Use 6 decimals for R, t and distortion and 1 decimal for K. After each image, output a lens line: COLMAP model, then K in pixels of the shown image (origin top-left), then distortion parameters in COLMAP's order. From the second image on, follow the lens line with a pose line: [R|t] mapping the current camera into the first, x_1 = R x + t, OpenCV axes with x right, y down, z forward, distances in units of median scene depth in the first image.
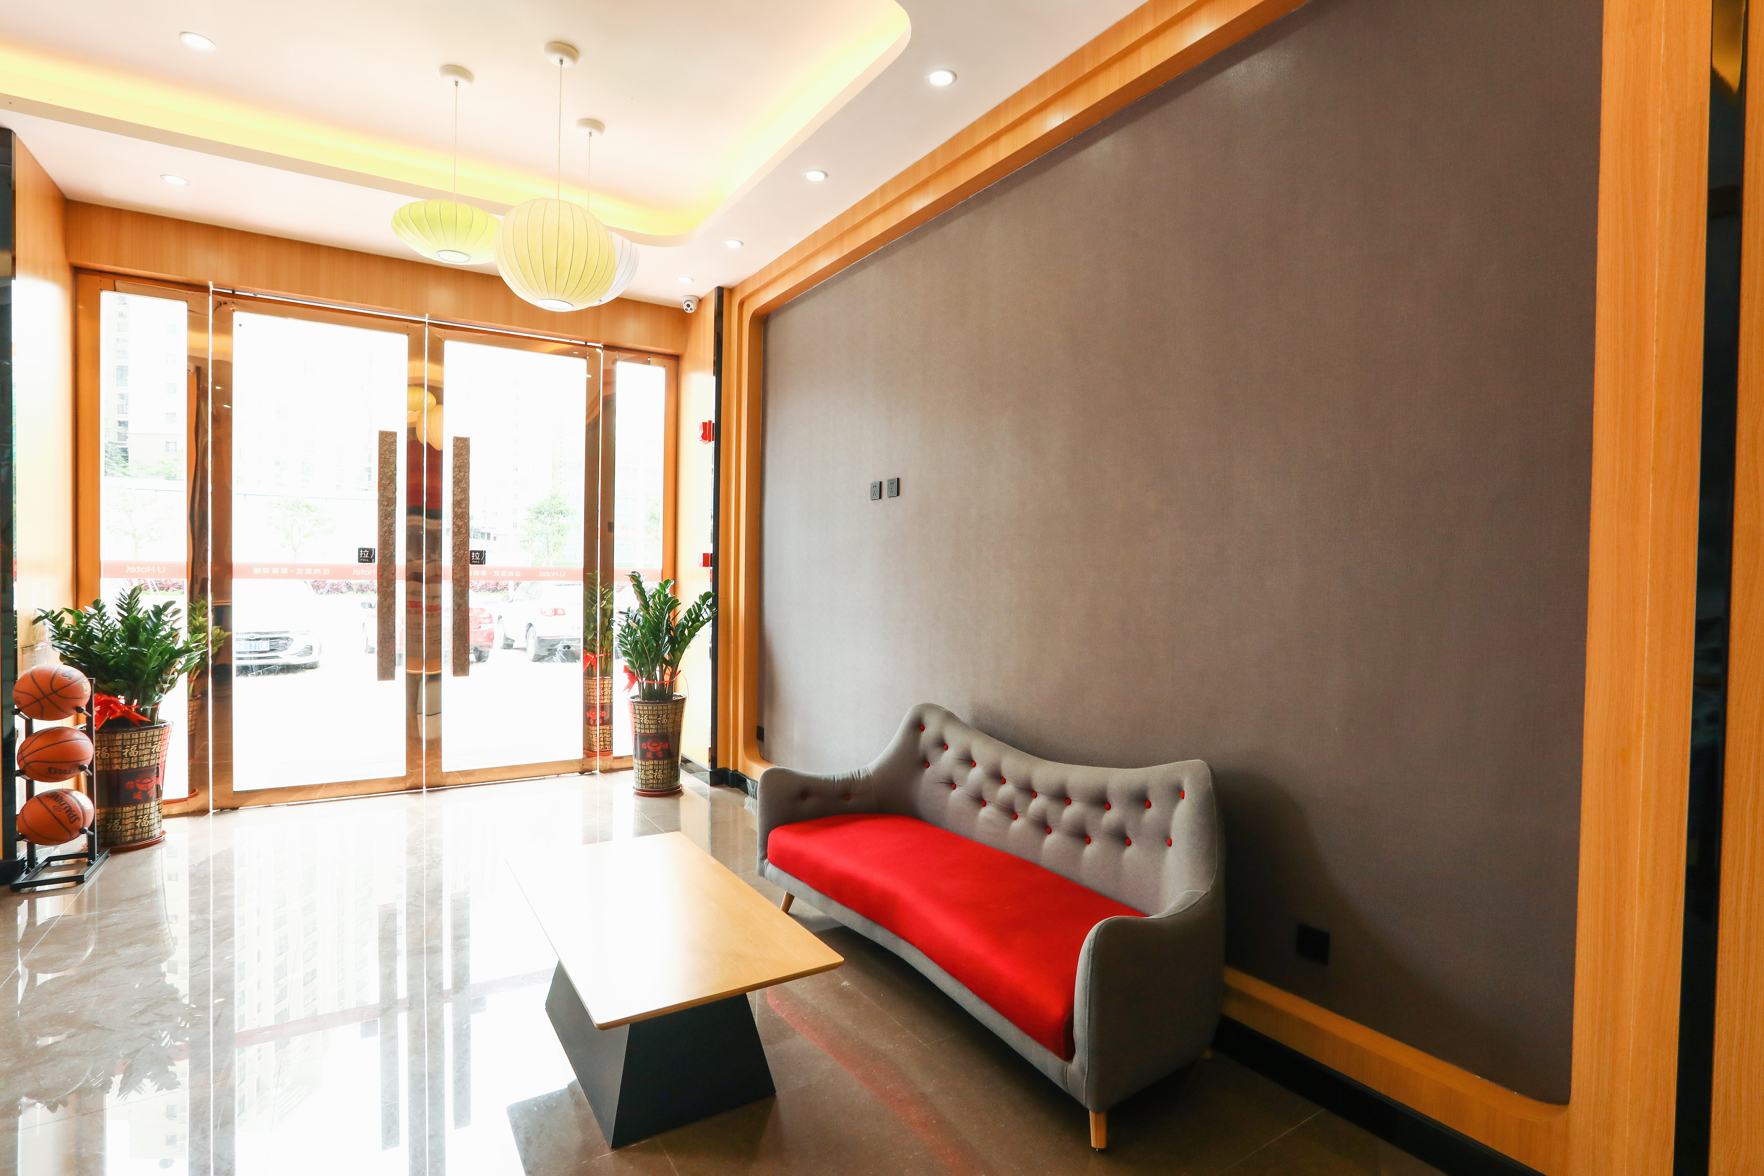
lens RADIAL K [[877.3, 0, 882.0], [0, 877.3, 588.0], [0, 0, 1]] dist [0.000755, 0.000061]
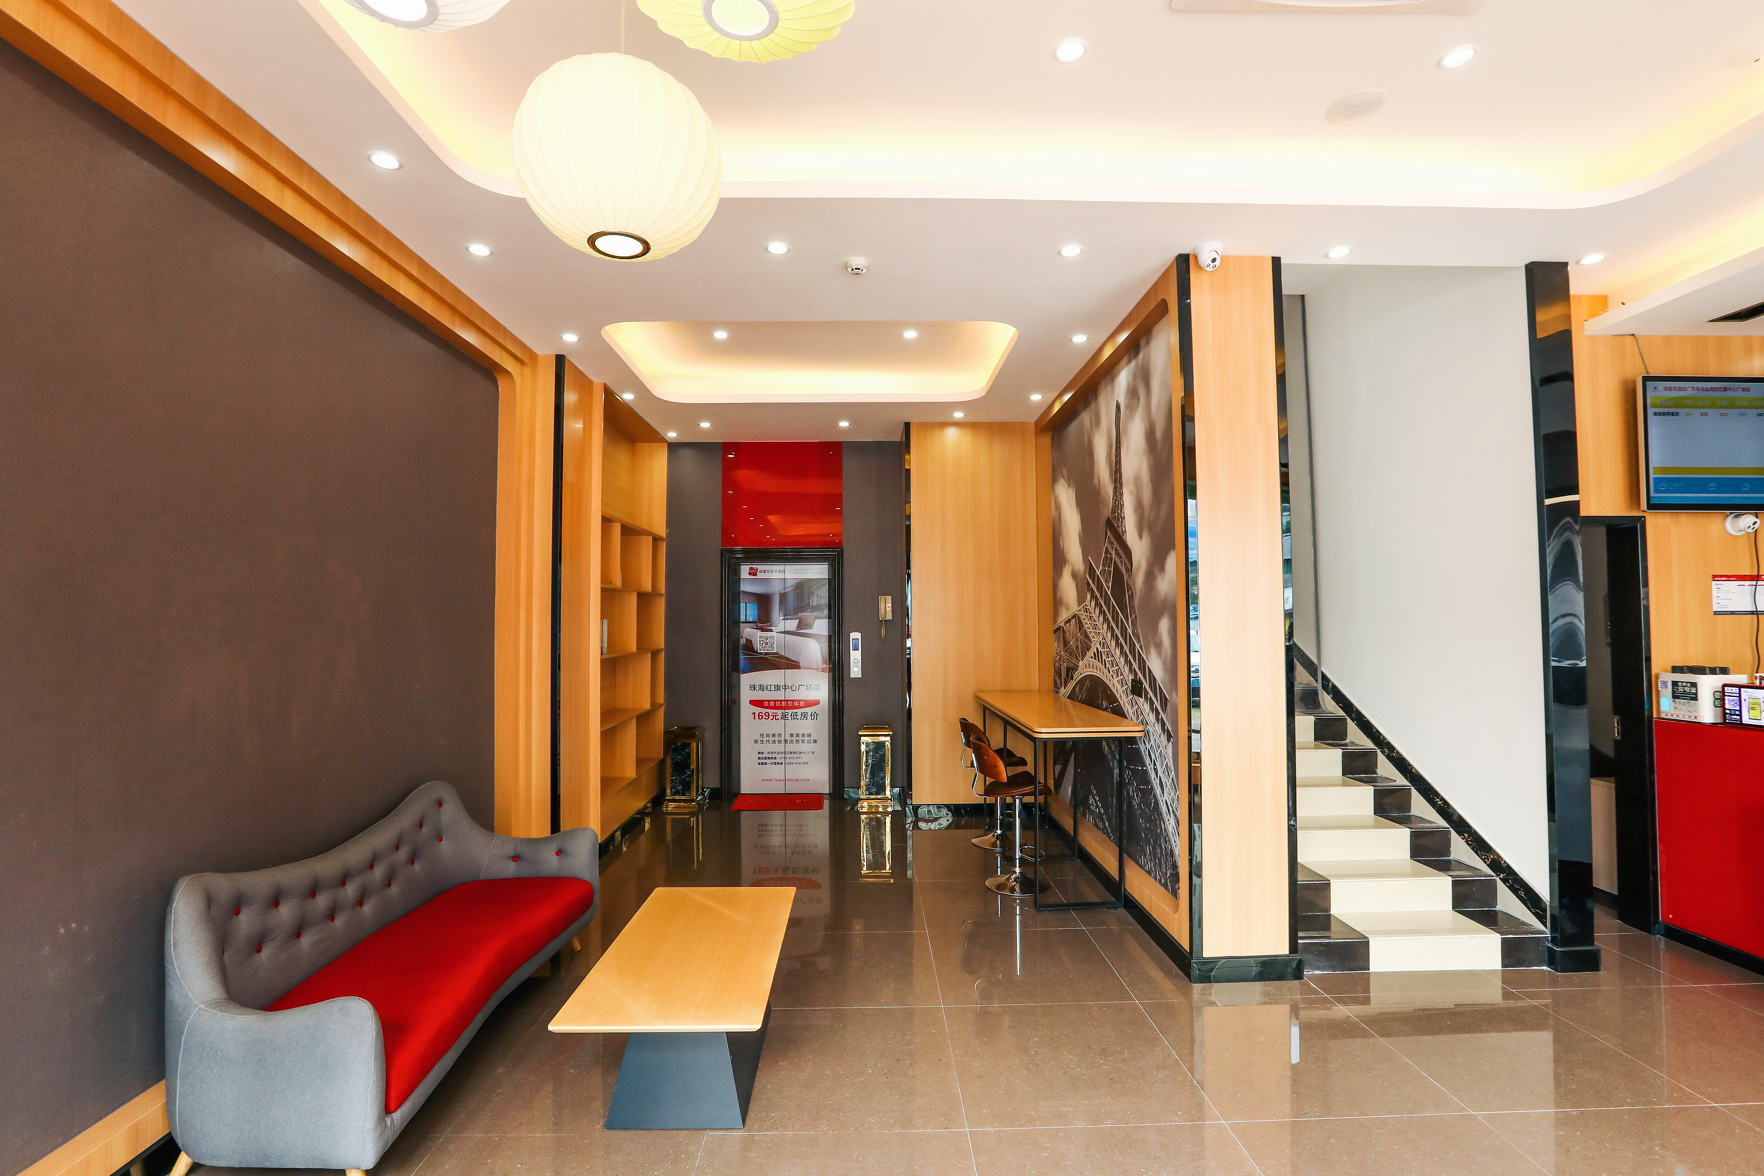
lens RADIAL K [[819.5, 0, 877.0], [0, 819.5, 593.1], [0, 0, 1]] dist [-0.000591, -0.000018]
pose [[-0.857412, 0.014908, 0.514414, -0.877982], [0.007943, 0.999845, -0.015736, -0.086680], [-0.514569, -0.009406, -0.857398, 1.527863]]
